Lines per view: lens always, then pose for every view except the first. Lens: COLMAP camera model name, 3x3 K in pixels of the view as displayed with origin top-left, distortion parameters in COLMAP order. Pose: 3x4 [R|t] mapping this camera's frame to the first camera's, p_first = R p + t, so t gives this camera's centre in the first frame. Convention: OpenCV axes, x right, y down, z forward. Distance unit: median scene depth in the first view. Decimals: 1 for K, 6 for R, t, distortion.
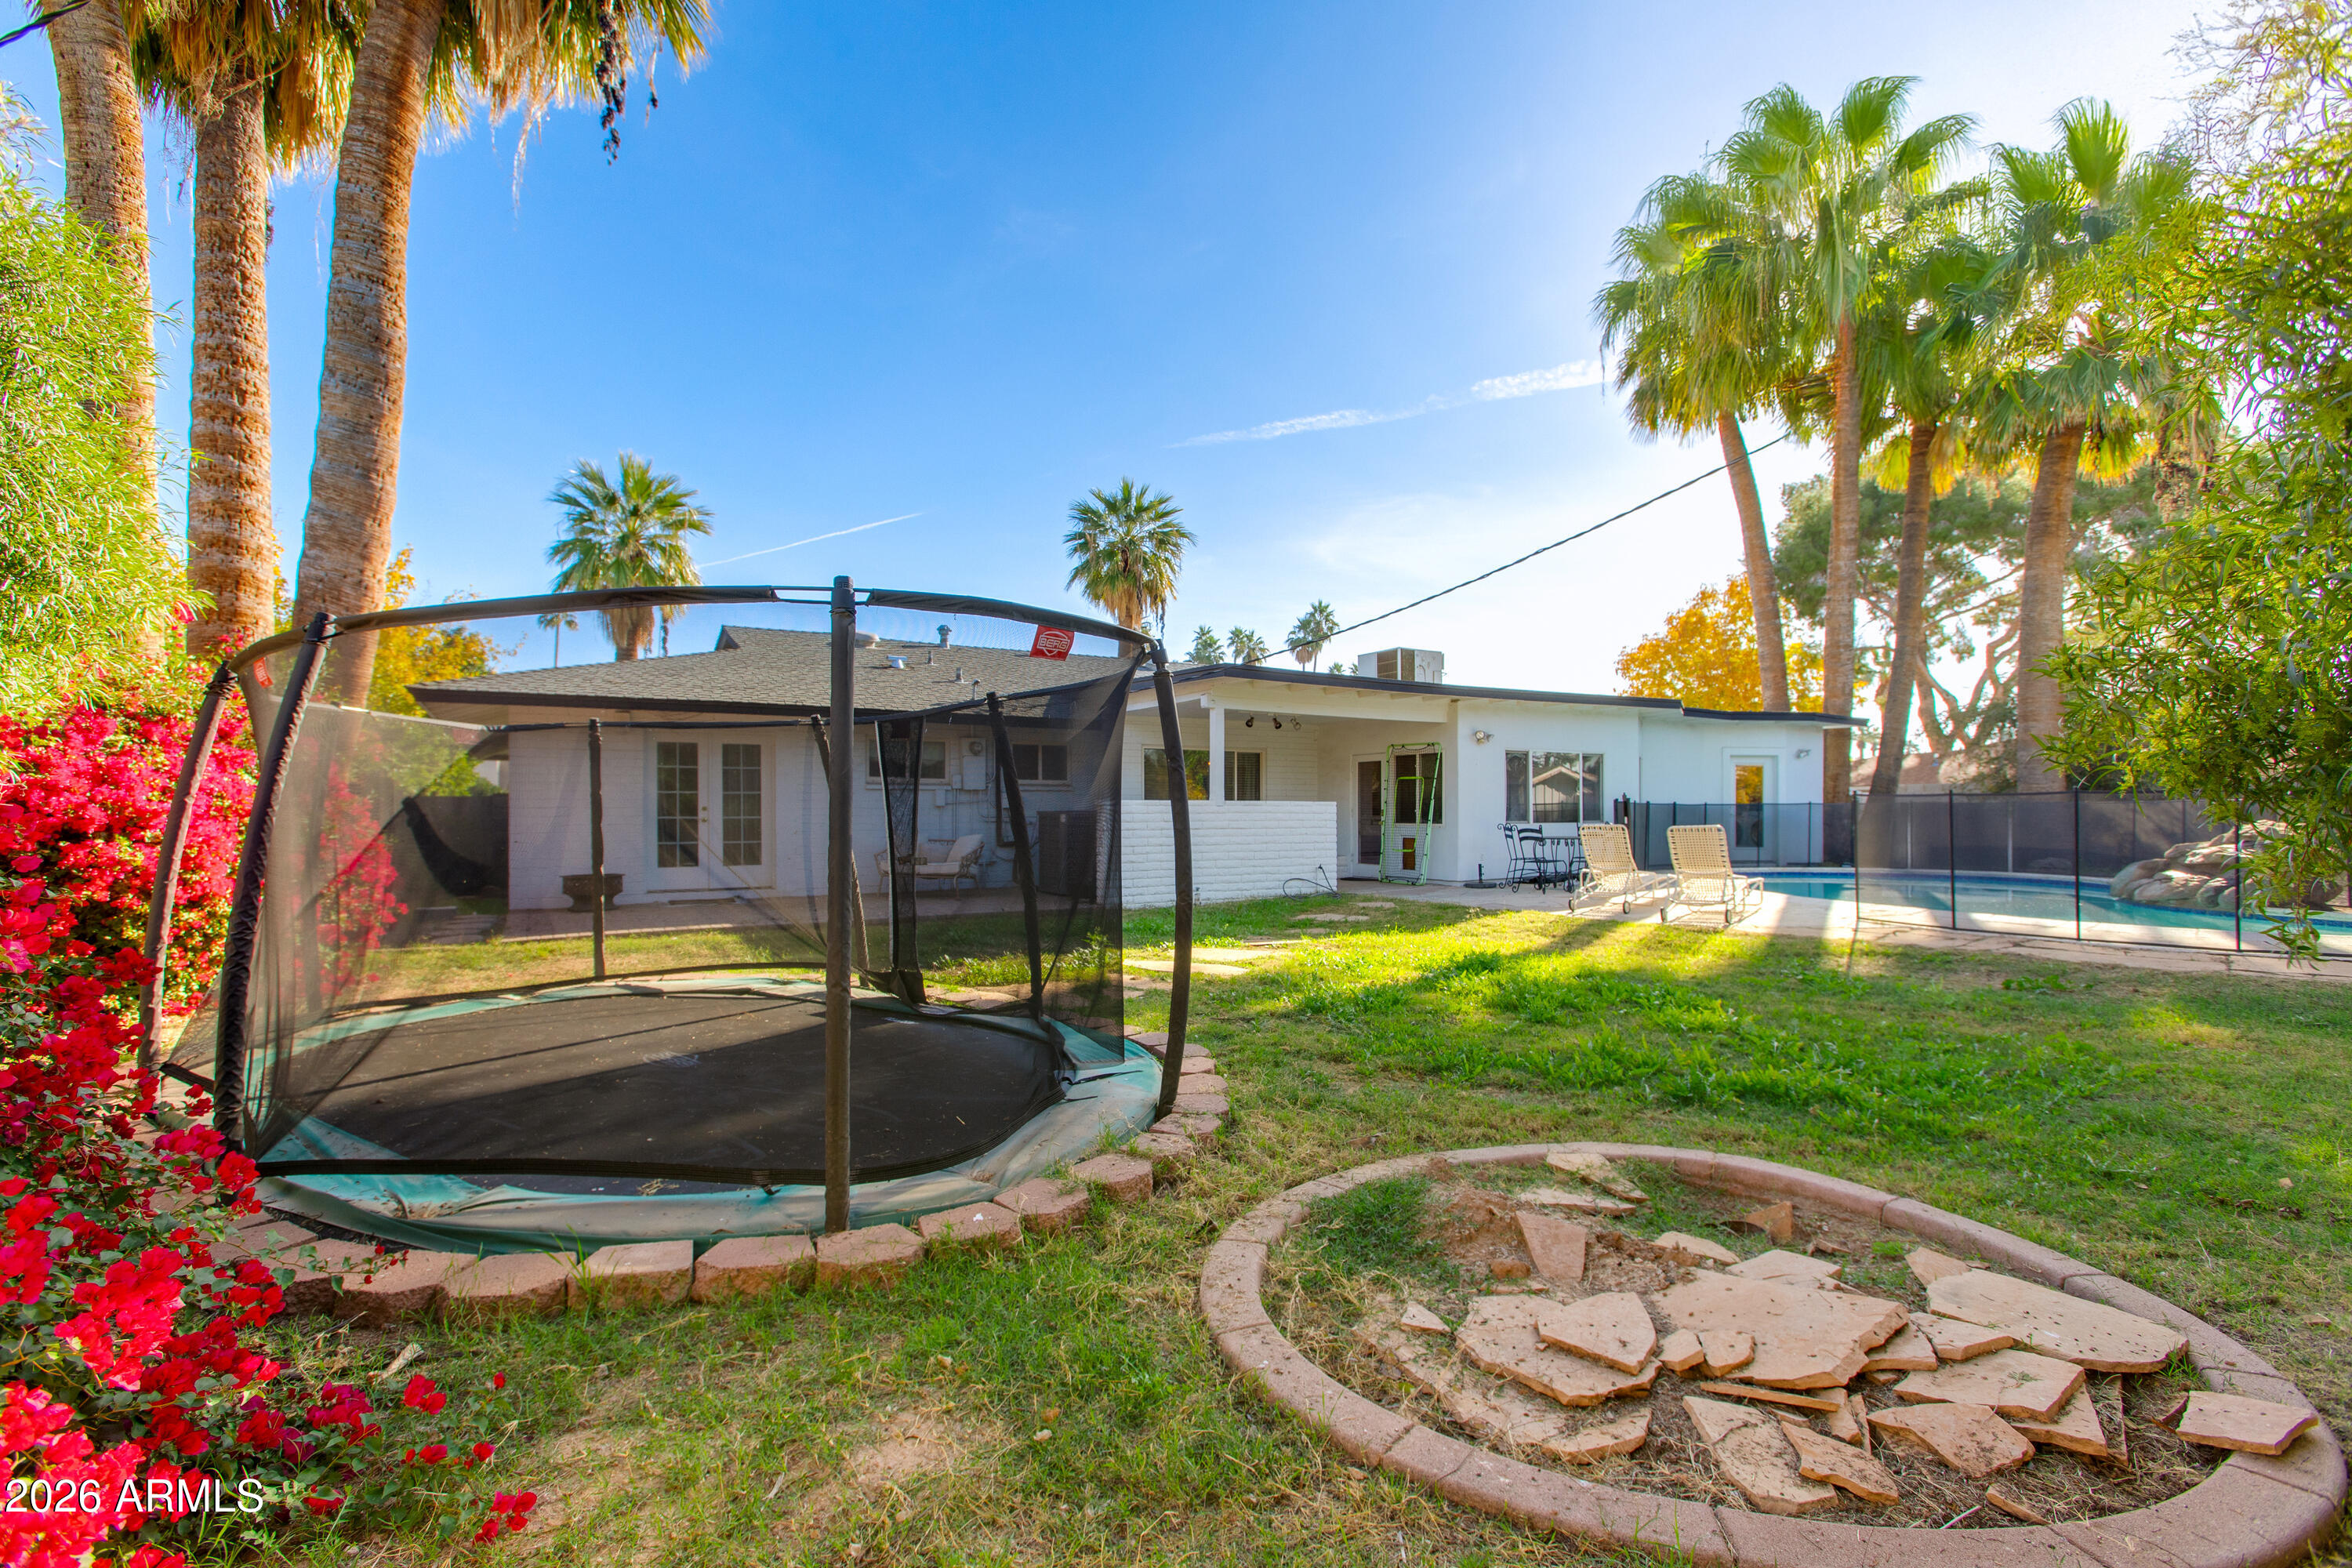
lens RADIAL K [[1033.8, 0, 1170.8], [0, 1033.8, 828.8], [0, 0, 1]] dist [-0.007735, 0.001165]
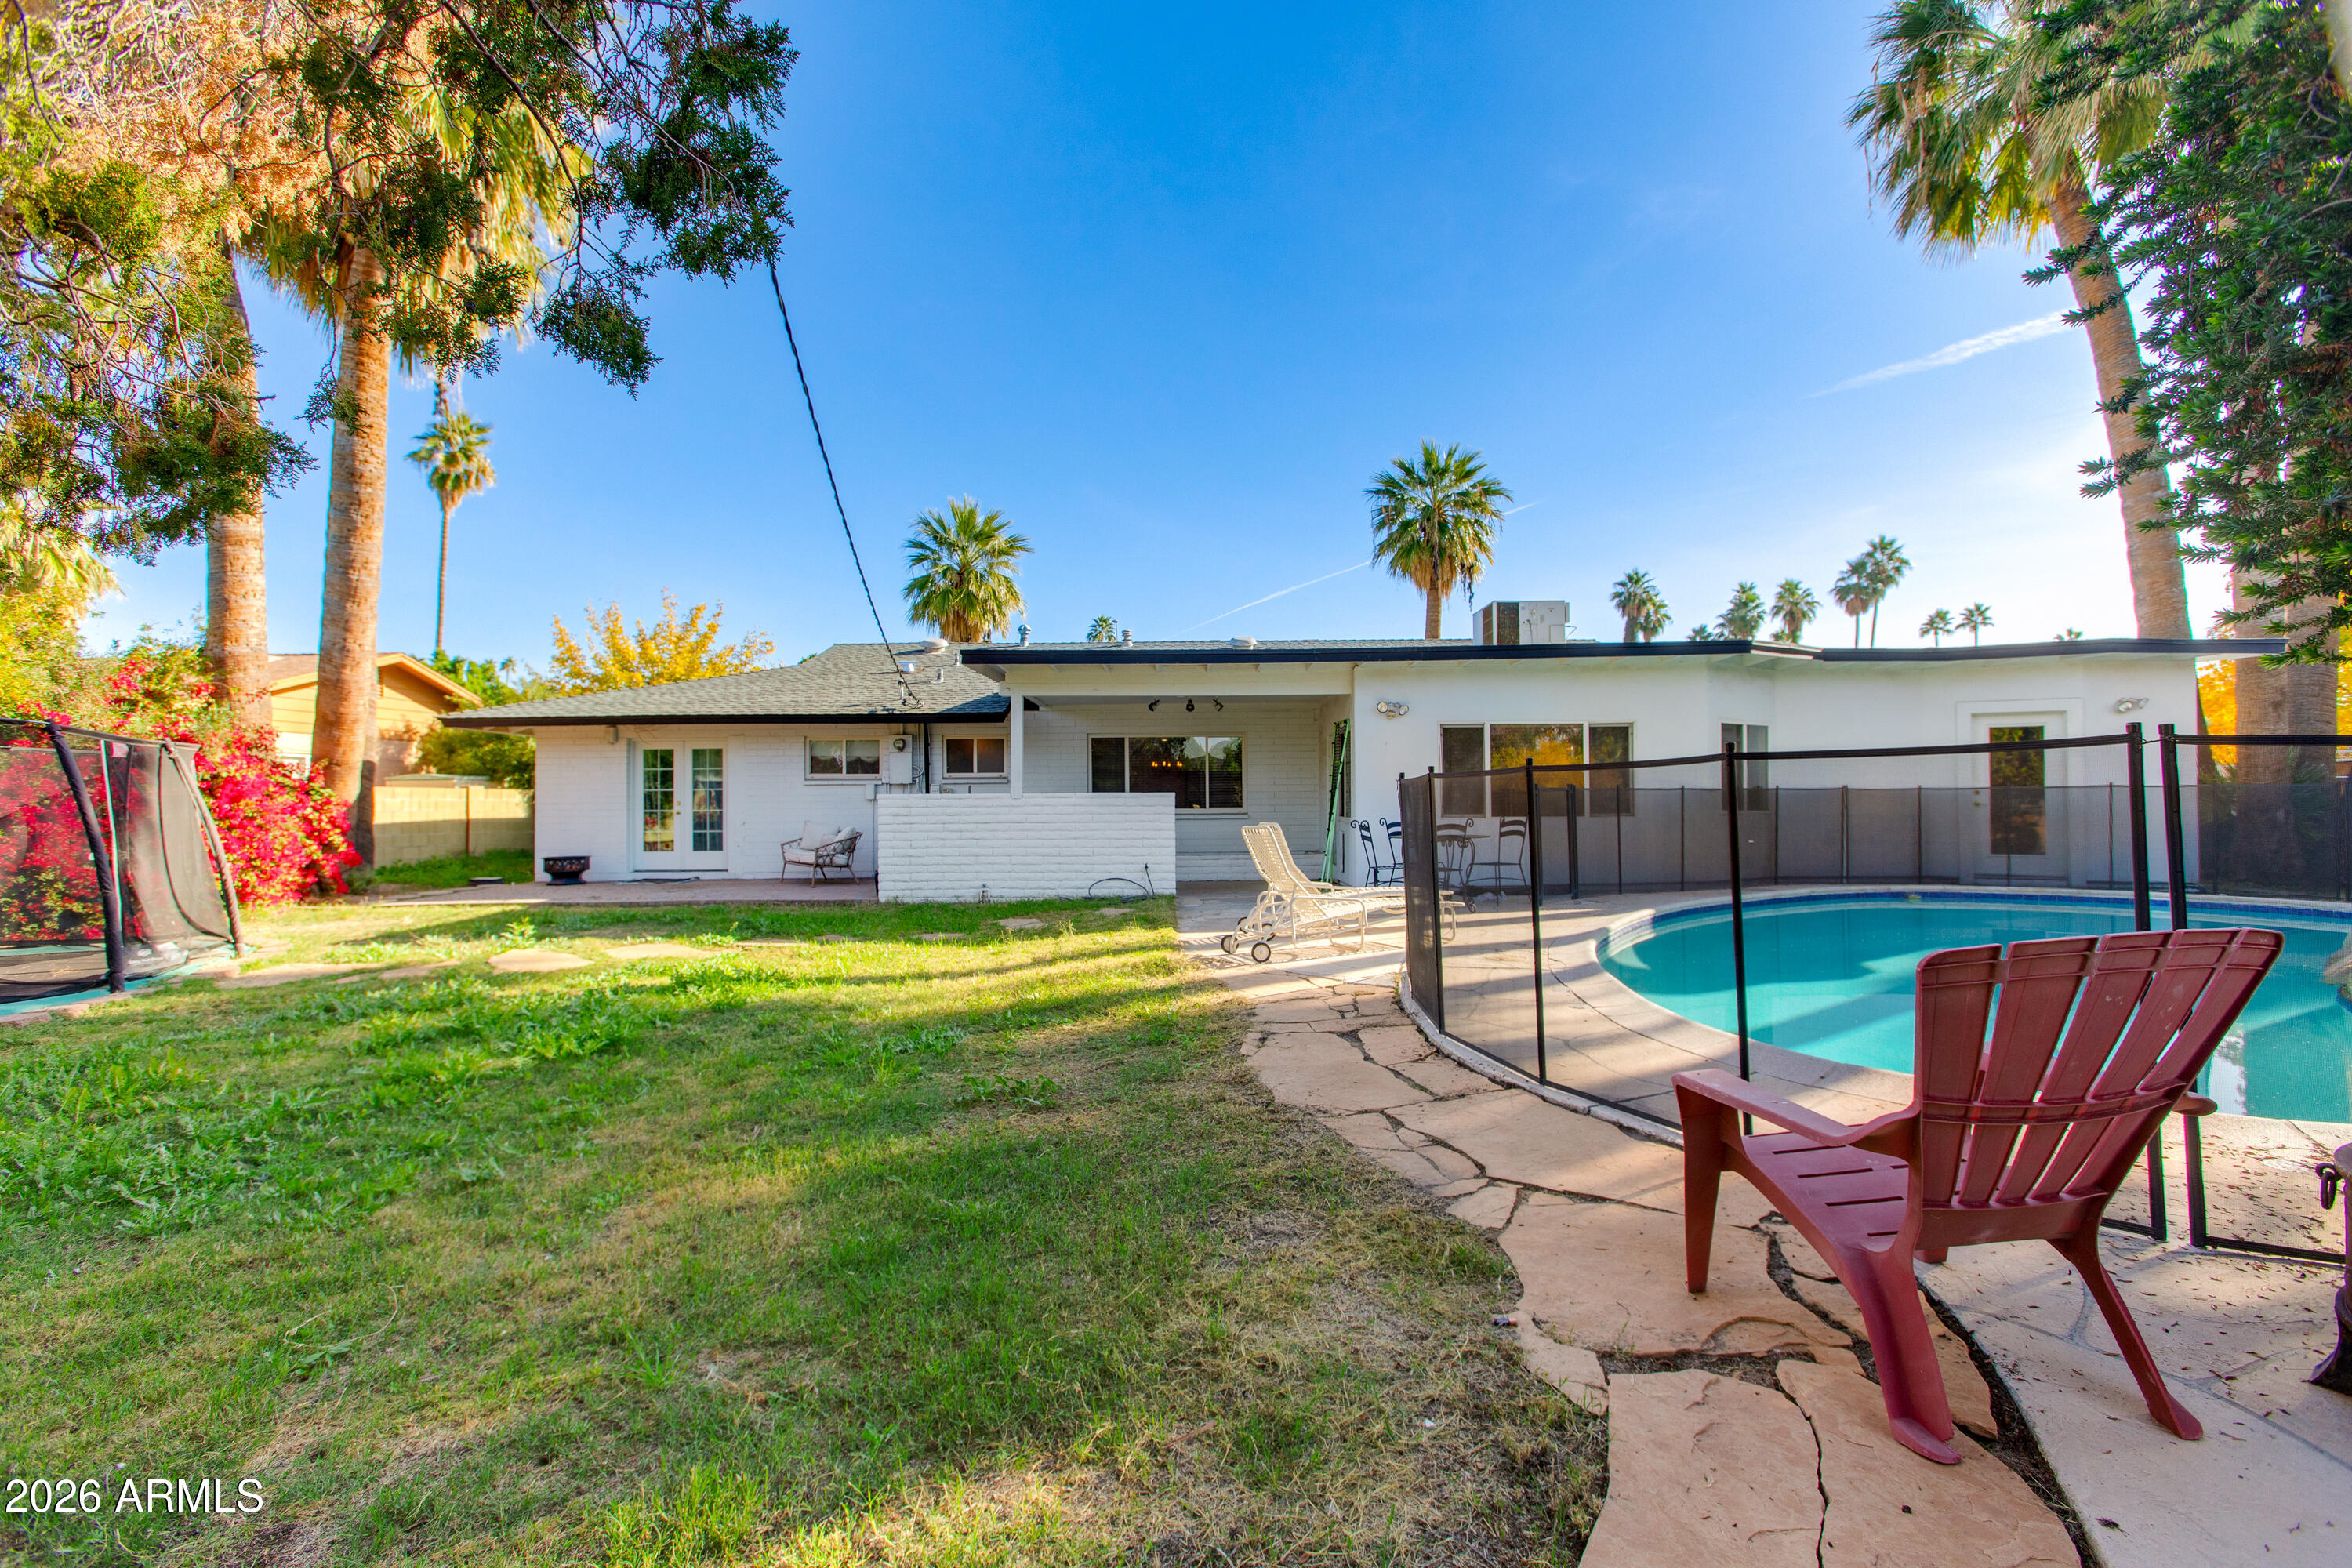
lens RADIAL K [[1033.8, 0, 1156.9], [0, 1033.8, 797.8], [0, 0, 1]] dist [-0.007735, 0.001165]
pose [[0.859965, -0.006853, -0.510308, 0.515184], [-0.002681, 0.999835, -0.017944, -0.005201], [0.510347, 0.016799, 0.859805, 0.202689]]
